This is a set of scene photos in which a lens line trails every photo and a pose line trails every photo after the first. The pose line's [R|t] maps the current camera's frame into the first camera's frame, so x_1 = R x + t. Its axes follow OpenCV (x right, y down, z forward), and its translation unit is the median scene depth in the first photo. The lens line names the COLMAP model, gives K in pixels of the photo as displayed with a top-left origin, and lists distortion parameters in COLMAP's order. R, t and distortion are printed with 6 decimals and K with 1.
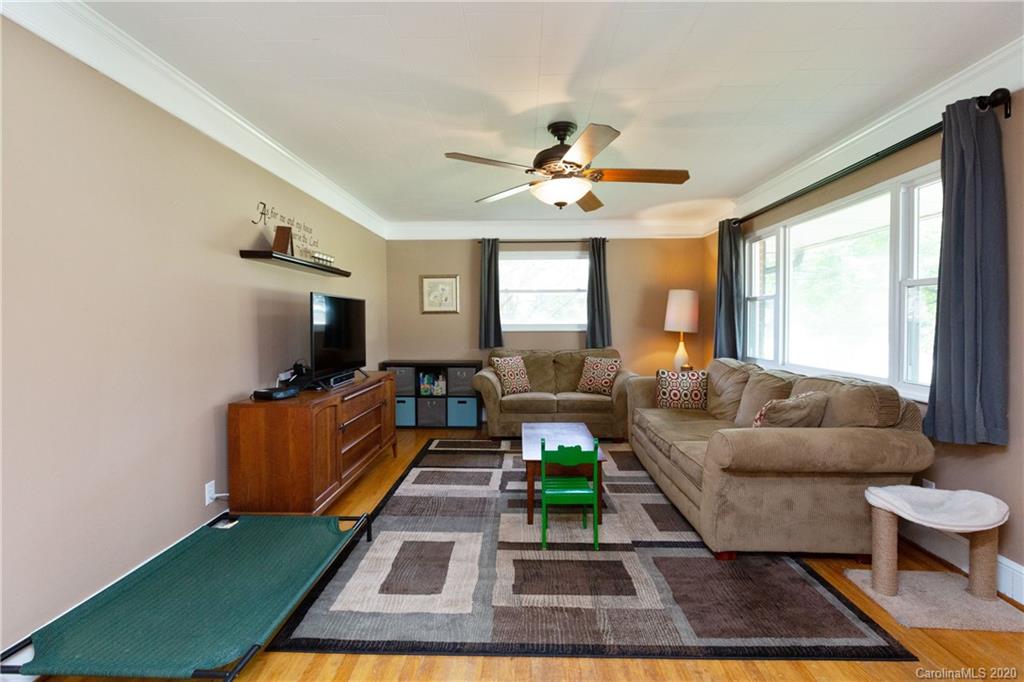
lens RADIAL K [[460.8, 0, 510.9], [0, 460.8, 331.2], [0, 0, 1]] dist [0.001170, 0.000509]
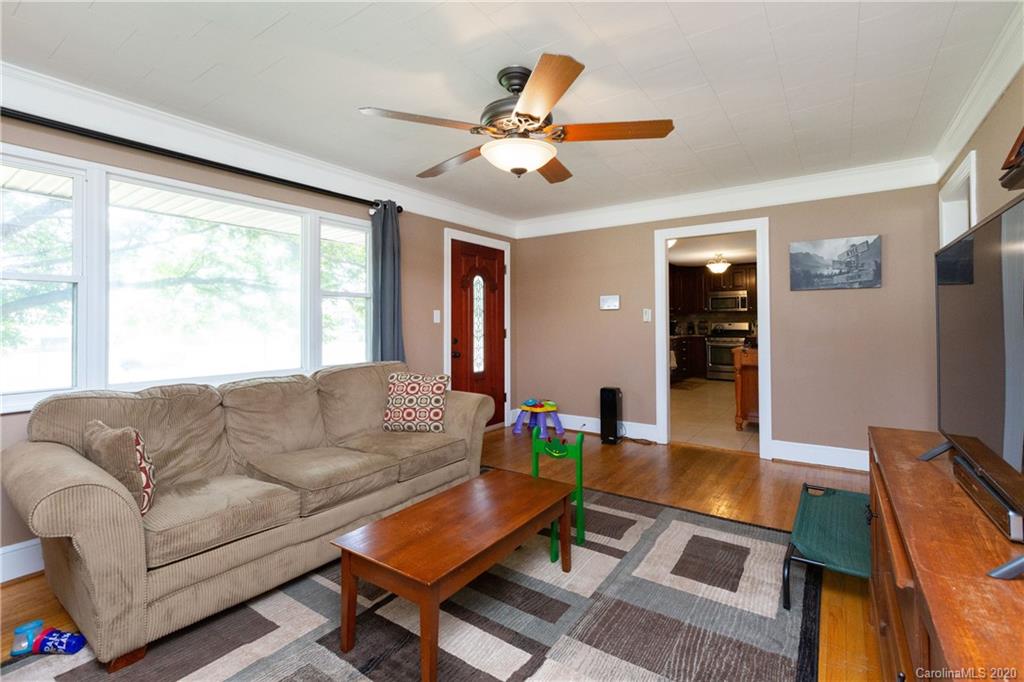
lens RADIAL K [[464.5, 0, 516.0], [0, 464.5, 316.9], [0, 0, 1]] dist [-0.000666, -0.000130]
pose [[-0.837293, 0.014850, 0.546552, -0.227035], [0.019231, 0.999812, 0.002296, -0.017079], [-0.546416, 0.012433, -0.837422, 1.179067]]
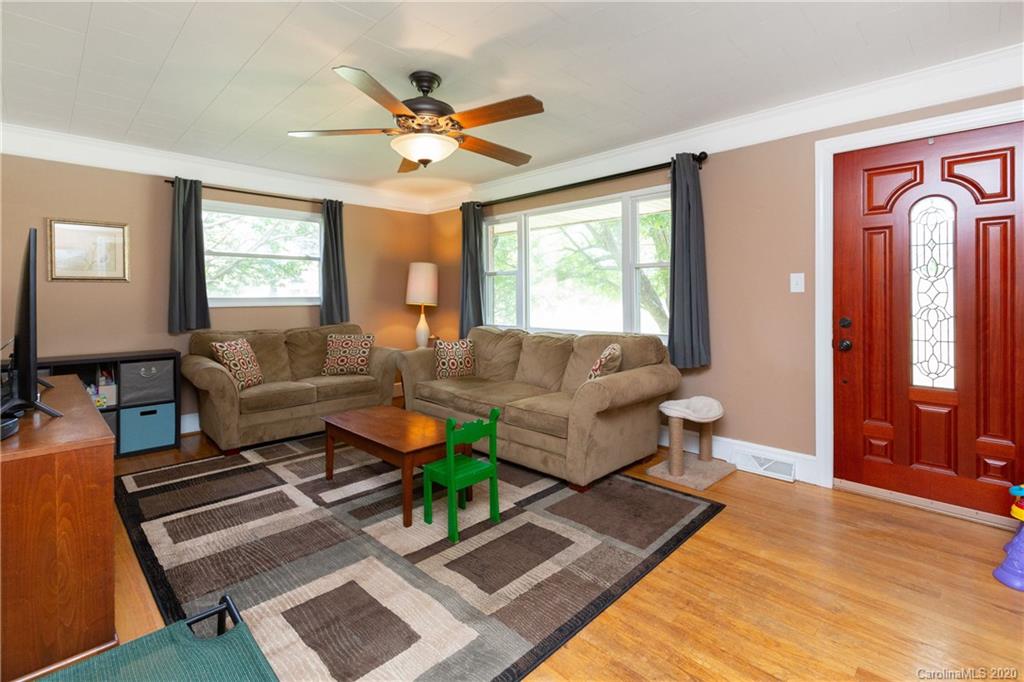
lens RADIAL K [[472.5, 0, 516.0], [0, 472.5, 295.3], [0, 0, 1]] dist [-0.000479, 0.000139]
pose [[0.682119, 0.000742, 0.731241, -0.317973], [0.019500, 0.999625, -0.019204, 0.007105], [-0.730981, 0.027359, 0.681849, 0.167820]]
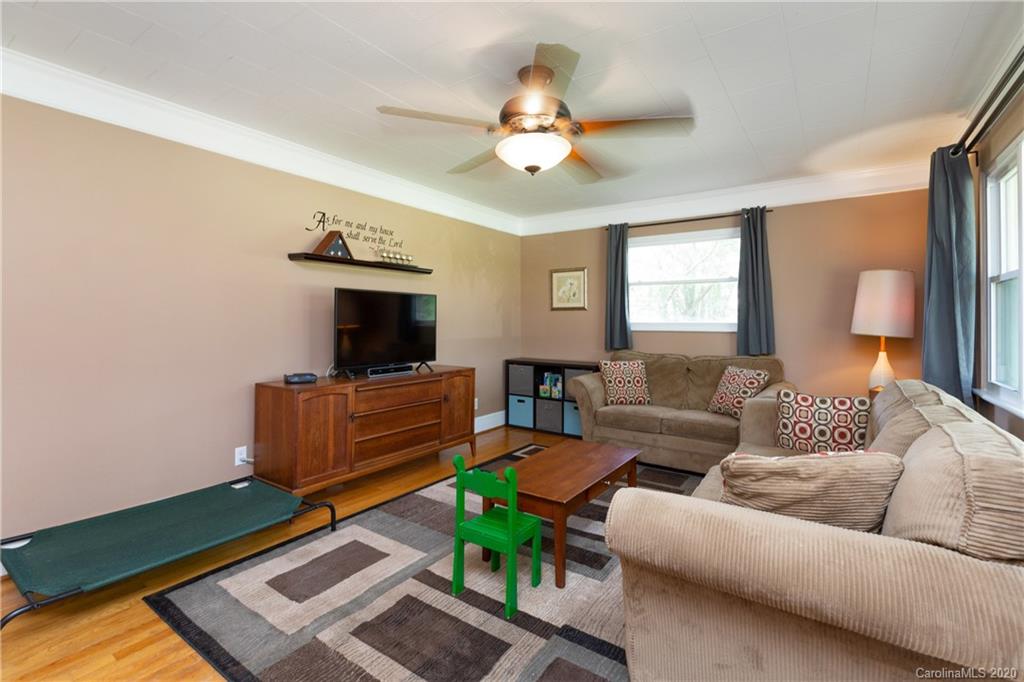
lens RADIAL K [[464.5, 0, 516.0], [0, 464.5, 316.9], [0, 0, 1]] dist [-0.000666, -0.000130]
pose [[0.838815, 0.002271, -0.544412, 0.368625], [-0.020439, 0.999418, -0.027323, 0.003931], [0.544032, 0.034046, 0.838373, 0.219650]]
